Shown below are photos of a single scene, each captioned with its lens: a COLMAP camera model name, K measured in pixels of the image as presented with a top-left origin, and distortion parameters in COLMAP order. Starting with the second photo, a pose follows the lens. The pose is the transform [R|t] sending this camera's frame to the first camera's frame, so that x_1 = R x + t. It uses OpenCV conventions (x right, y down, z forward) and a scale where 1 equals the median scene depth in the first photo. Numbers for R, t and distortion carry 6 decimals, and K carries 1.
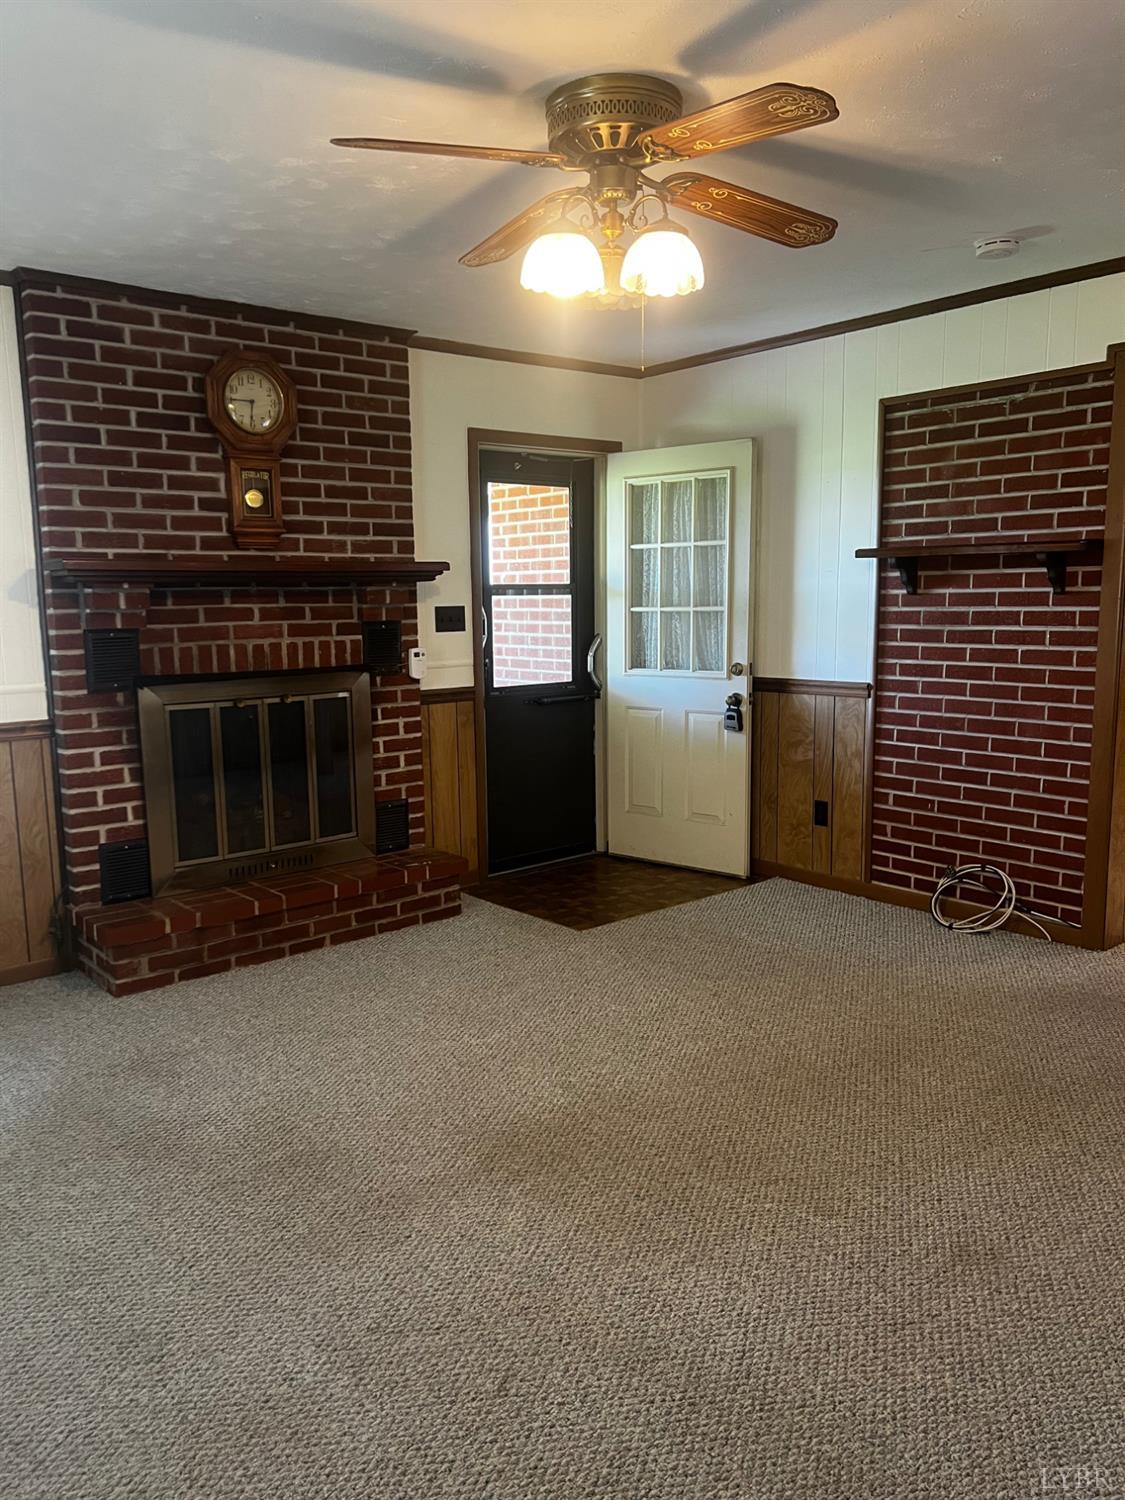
lens RADIAL K [[1133.1, 0, 562.2], [0, 1133.1, 758.0], [0, 0, 1]] dist [0.047327, -0.028547]
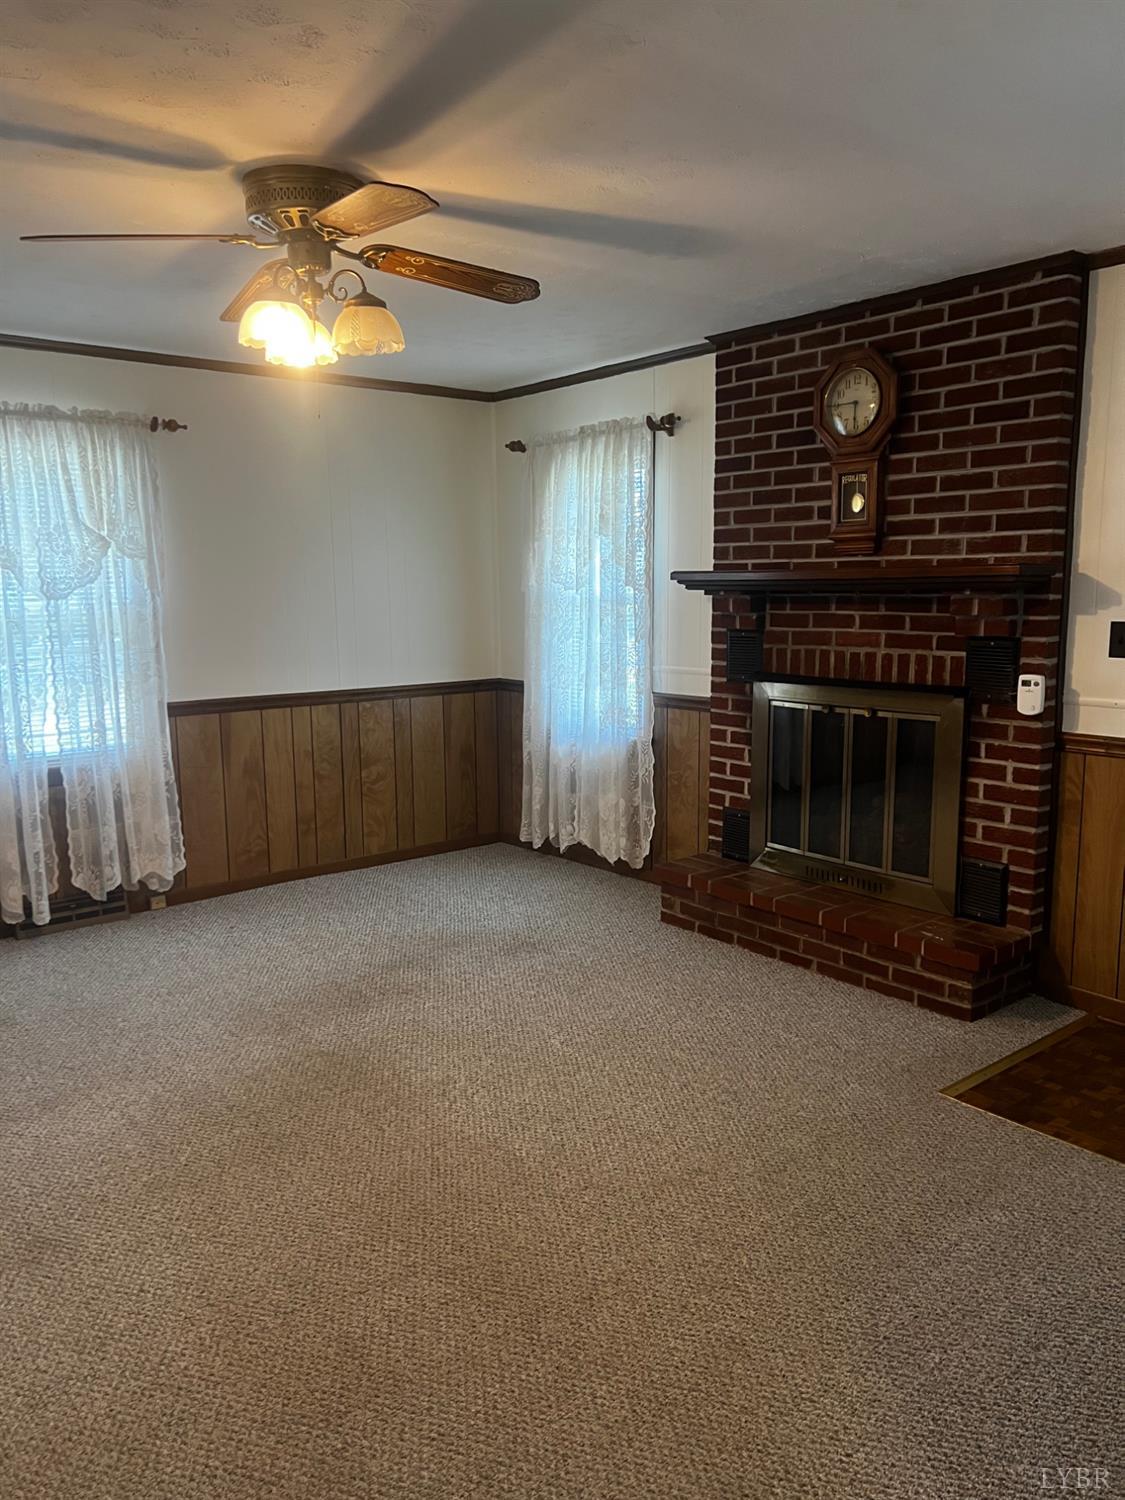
lens RADIAL K [[1133.1, 0, 552.7], [0, 1133.1, 762.6], [0, 0, 1]] dist [0.047327, -0.028547]
pose [[-0.032187, 0.175435, -0.983965, 0.711337], [-0.133608, 0.974884, 0.178187, -0.146647], [0.990511, 0.137201, -0.007939, 0.763559]]
